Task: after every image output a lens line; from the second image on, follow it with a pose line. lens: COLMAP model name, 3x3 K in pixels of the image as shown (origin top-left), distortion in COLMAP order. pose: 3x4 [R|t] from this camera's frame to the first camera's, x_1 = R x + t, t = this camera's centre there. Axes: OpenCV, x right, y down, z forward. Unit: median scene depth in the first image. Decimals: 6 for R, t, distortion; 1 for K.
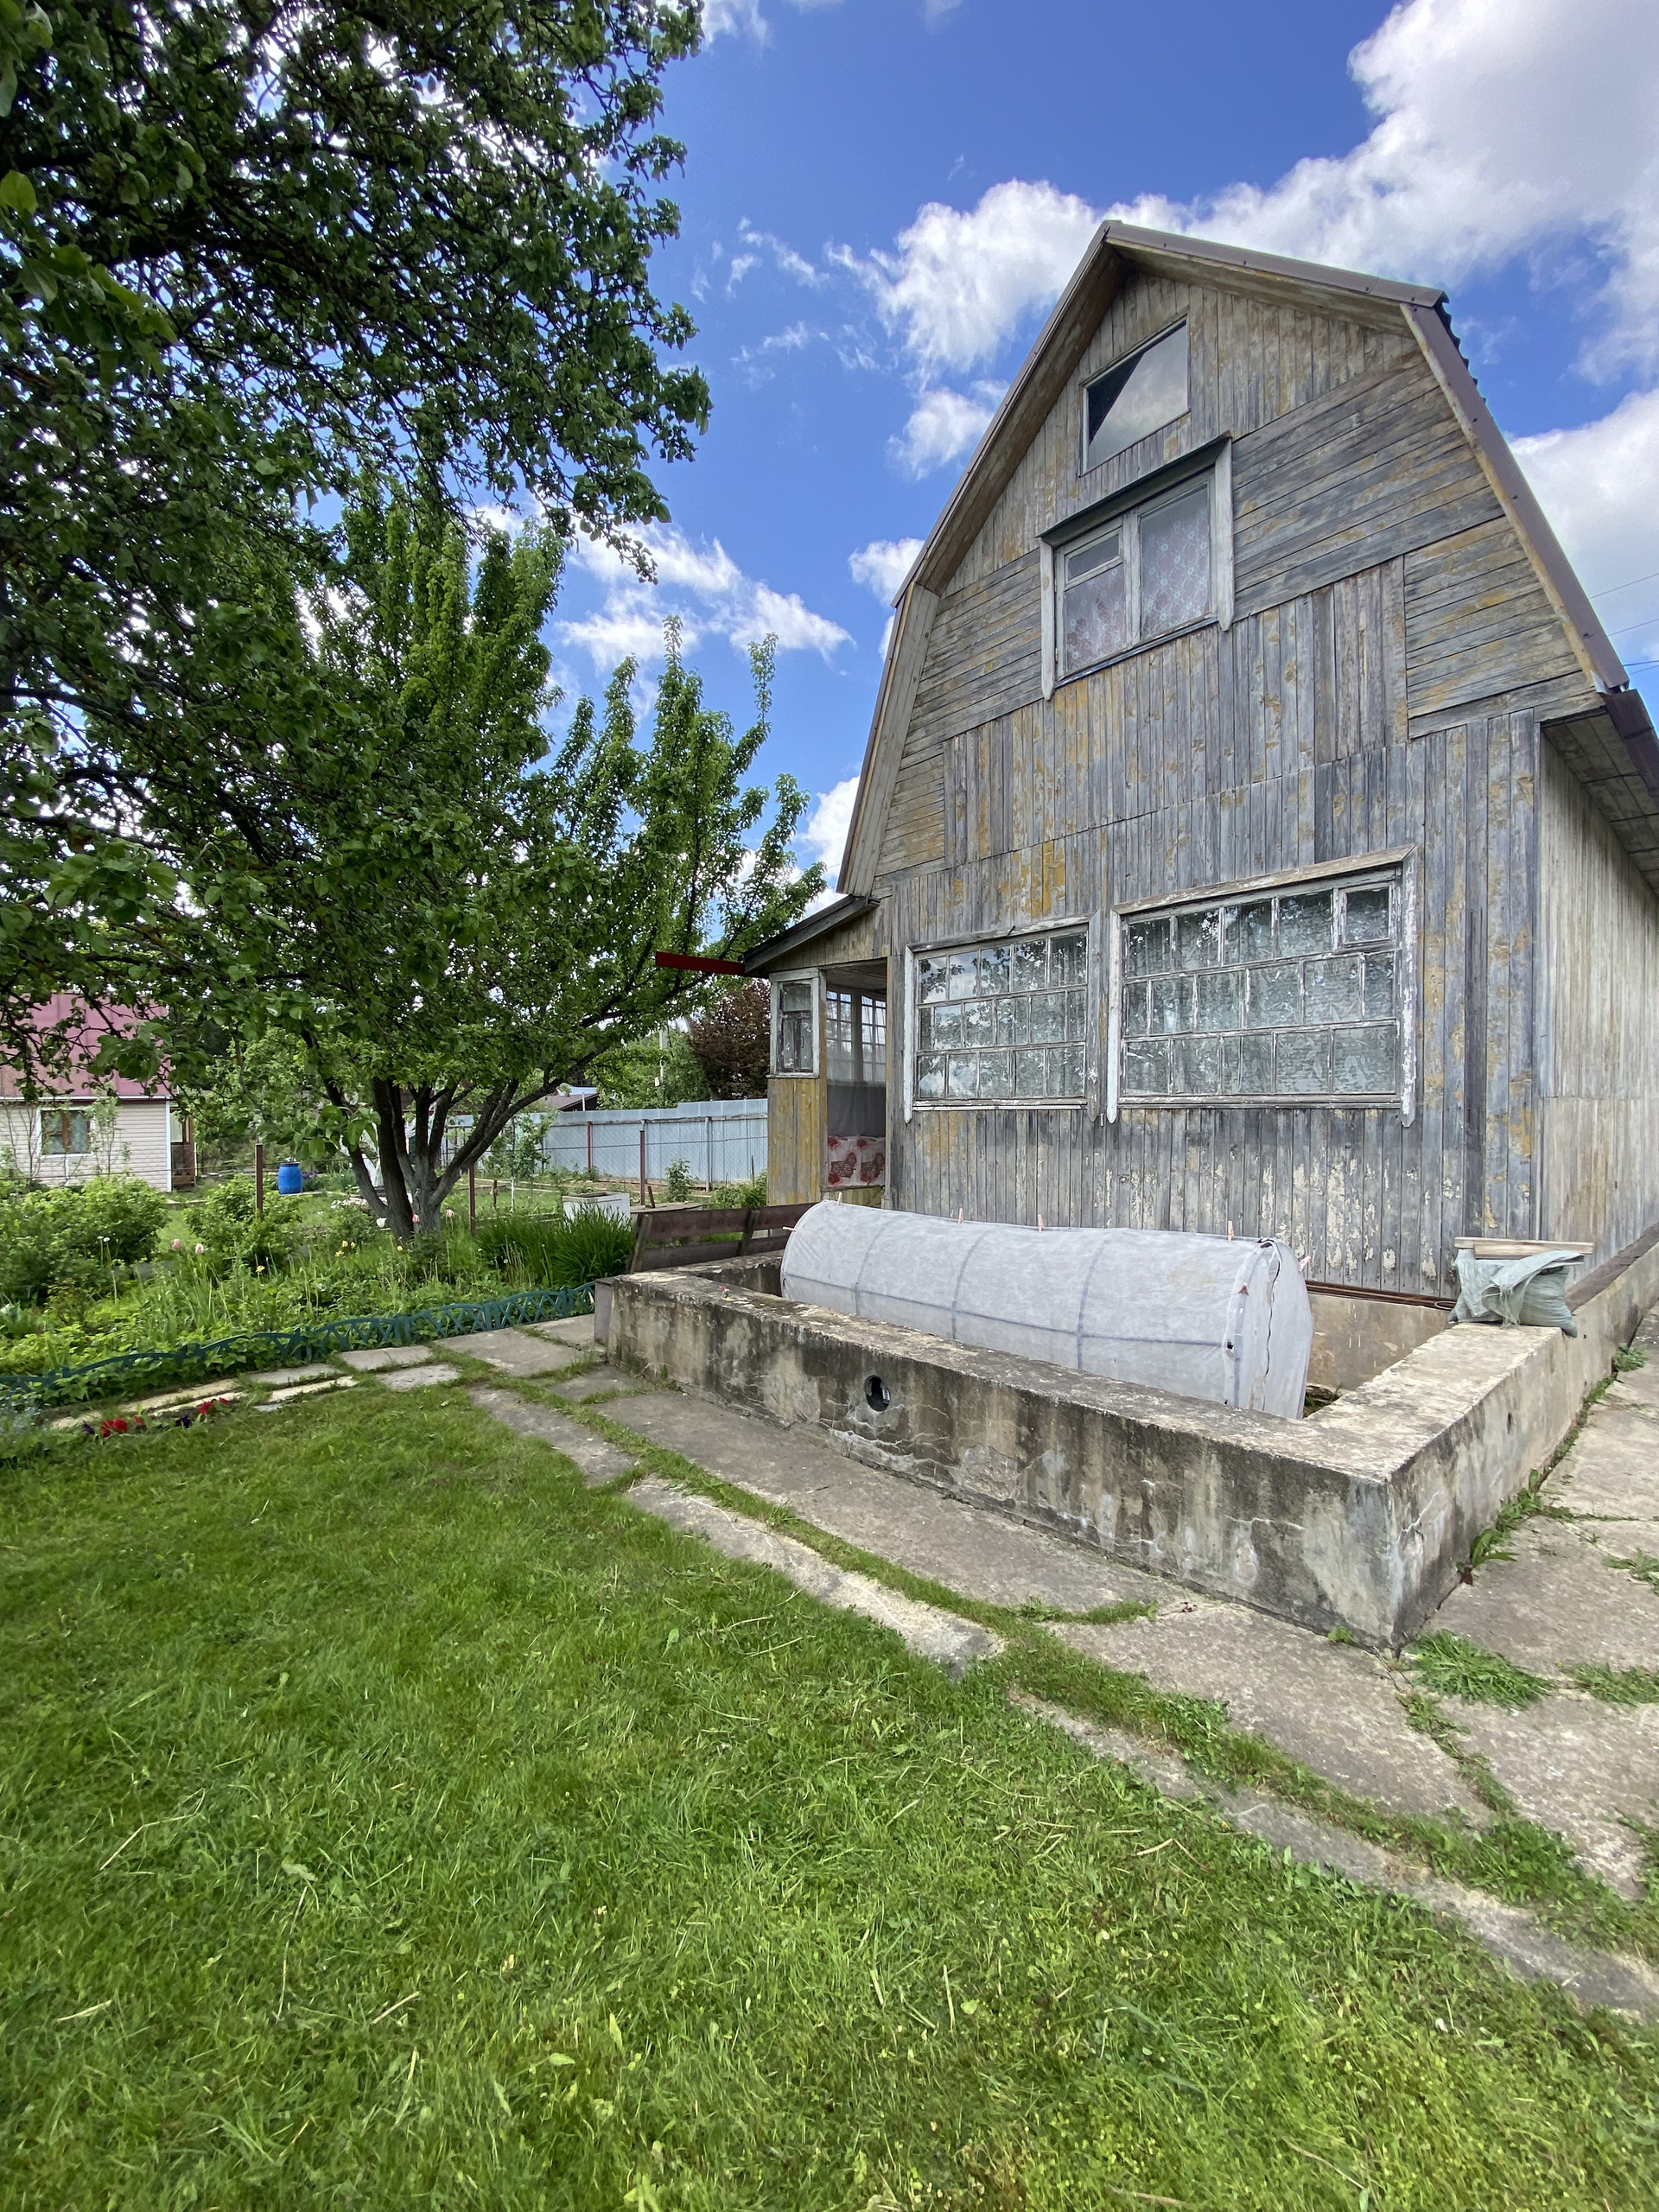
lens RADIAL K [[888.2, 0, 831.1], [0, 888.2, 1105.3], [0, 0, 1]] dist [0.002677, -0.010565]
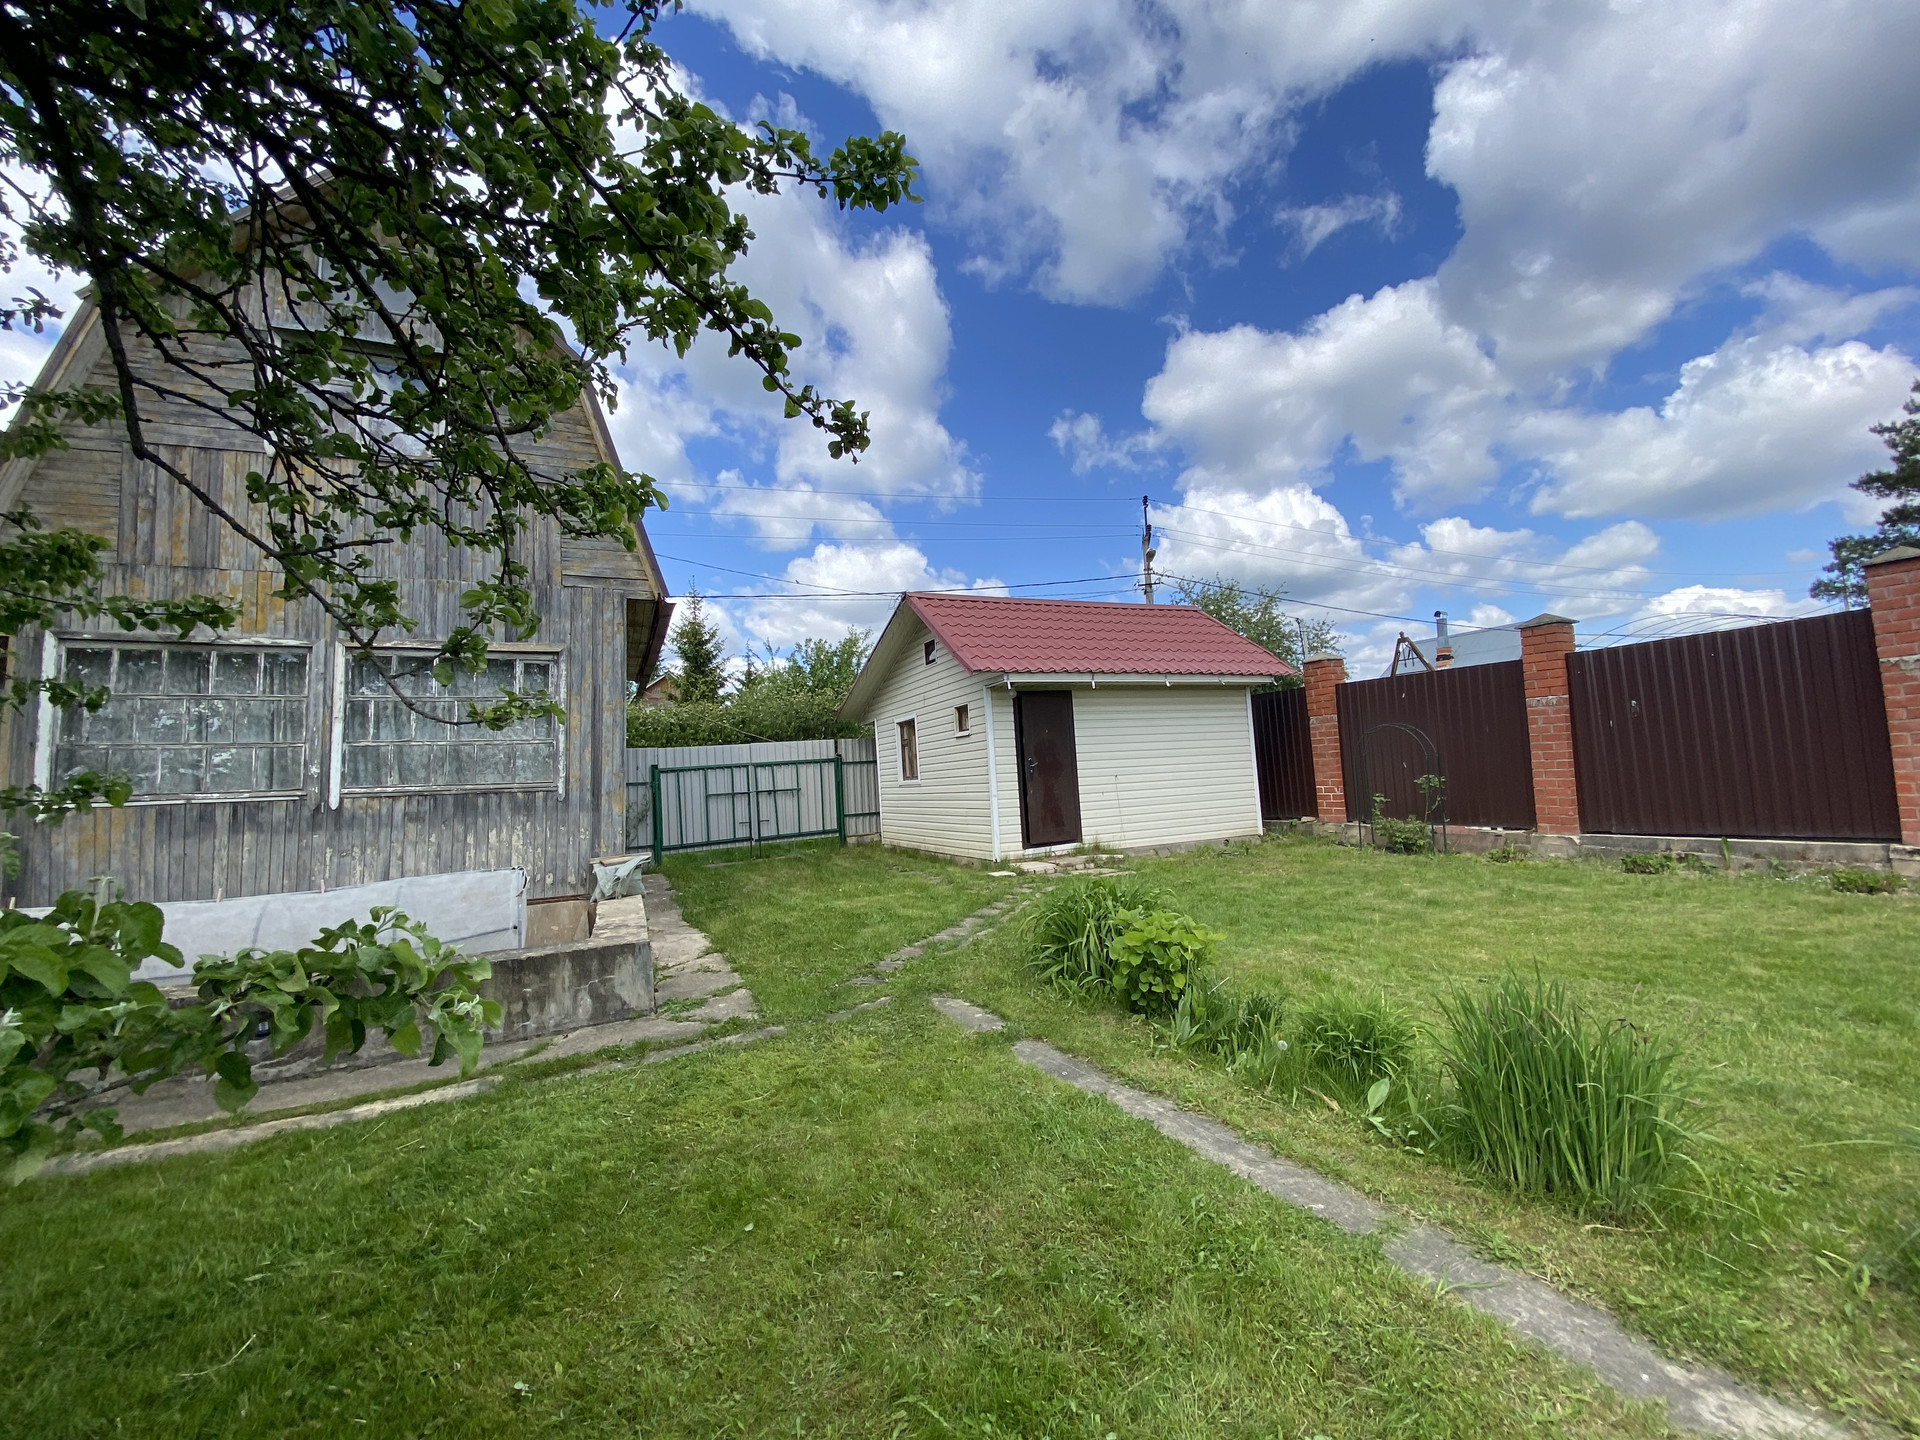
lens RADIAL K [[772.5, 0, 969.3], [0, 772.5, 719.2], [0, 0, 1]] dist [-0.030479, -0.001498]
pose [[0.288963, 0.074973, 0.954400, -0.575716], [0.039048, 0.995176, -0.089999, 0.030907], [-0.956544, 0.063274, 0.284642, -0.219189]]
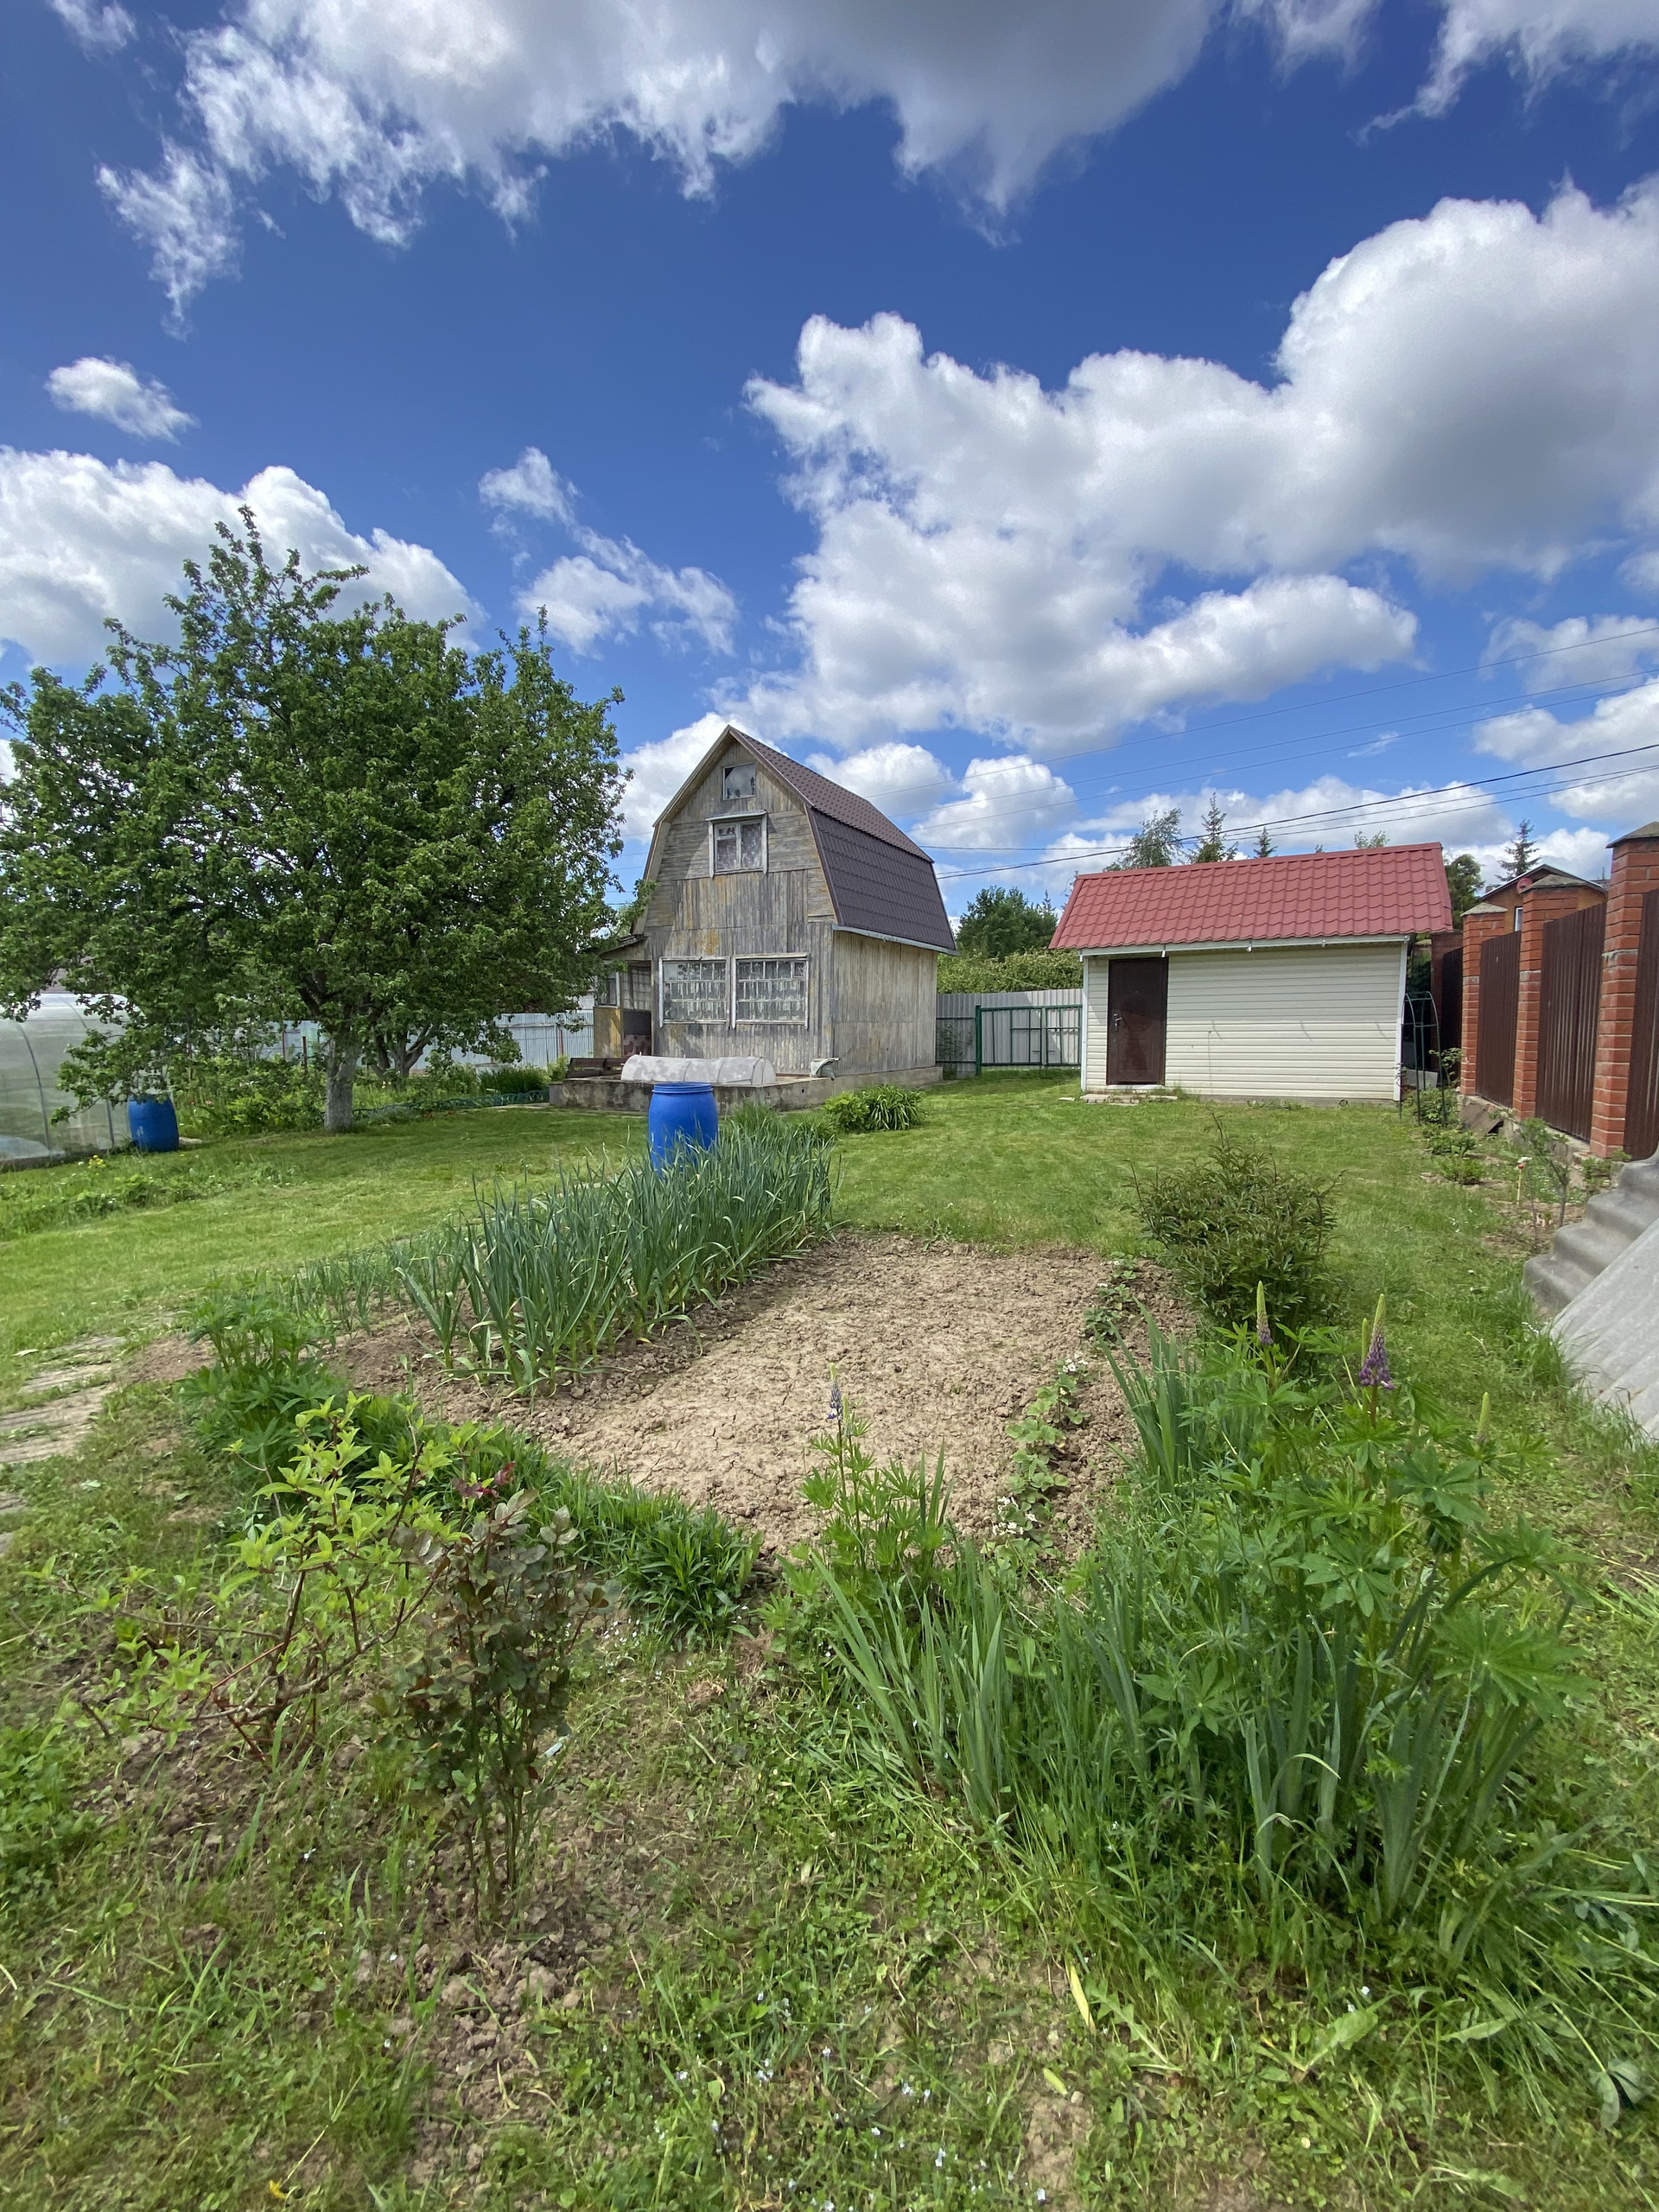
lens RADIAL K [[950.7, 0, 828.9], [0, 950.7, 1115.5], [0, 0, 1]] dist [0.001968, -0.000901]
pose [[0.949160, -0.017755, 0.314294, -0.494819], [-0.013672, 0.995141, 0.097508, -0.006231], [-0.314498, -0.096848, 0.944305, -2.732754]]
